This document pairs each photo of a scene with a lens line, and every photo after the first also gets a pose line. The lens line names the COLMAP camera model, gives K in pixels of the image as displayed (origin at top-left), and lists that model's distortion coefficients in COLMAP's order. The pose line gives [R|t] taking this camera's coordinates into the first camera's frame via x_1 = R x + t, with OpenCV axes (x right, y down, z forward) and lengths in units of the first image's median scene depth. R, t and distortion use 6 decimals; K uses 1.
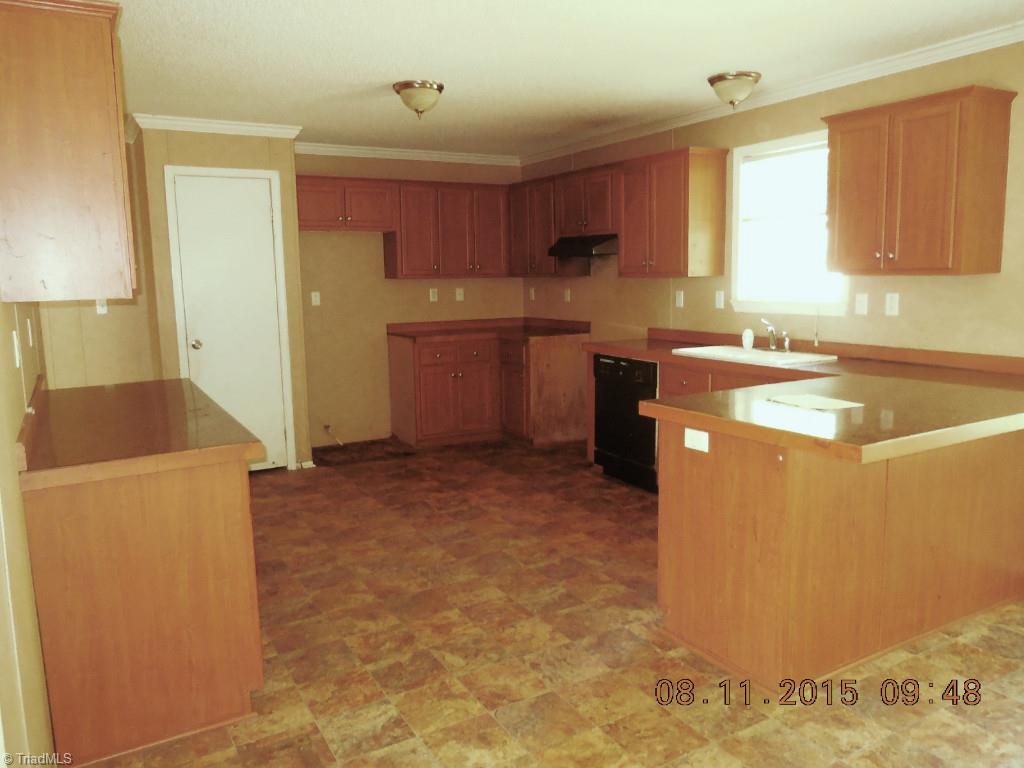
lens RADIAL K [[776.2, 0, 512.0], [0, 776.2, 384.0], [0, 0, 1]] dist [-0.007731, 0.004166]
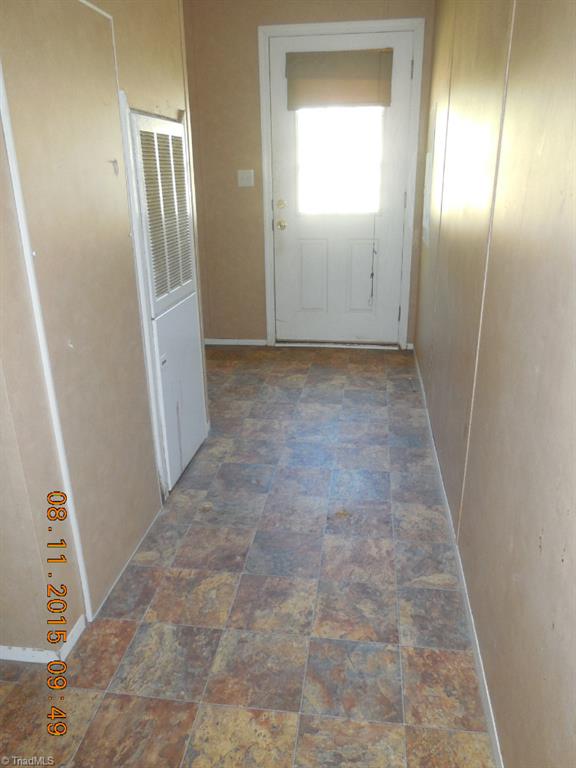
lens RADIAL K [[582.2, 0, 280.1], [0, 582.2, 386.0], [0, 0, 1]] dist [-0.007731, 0.004166]
pose [[0.620558, -0.265039, 0.738012, -0.473857], [0.139429, 0.963446, 0.228759, 0.025056], [-0.771665, -0.039059, 0.634829, 0.479446]]
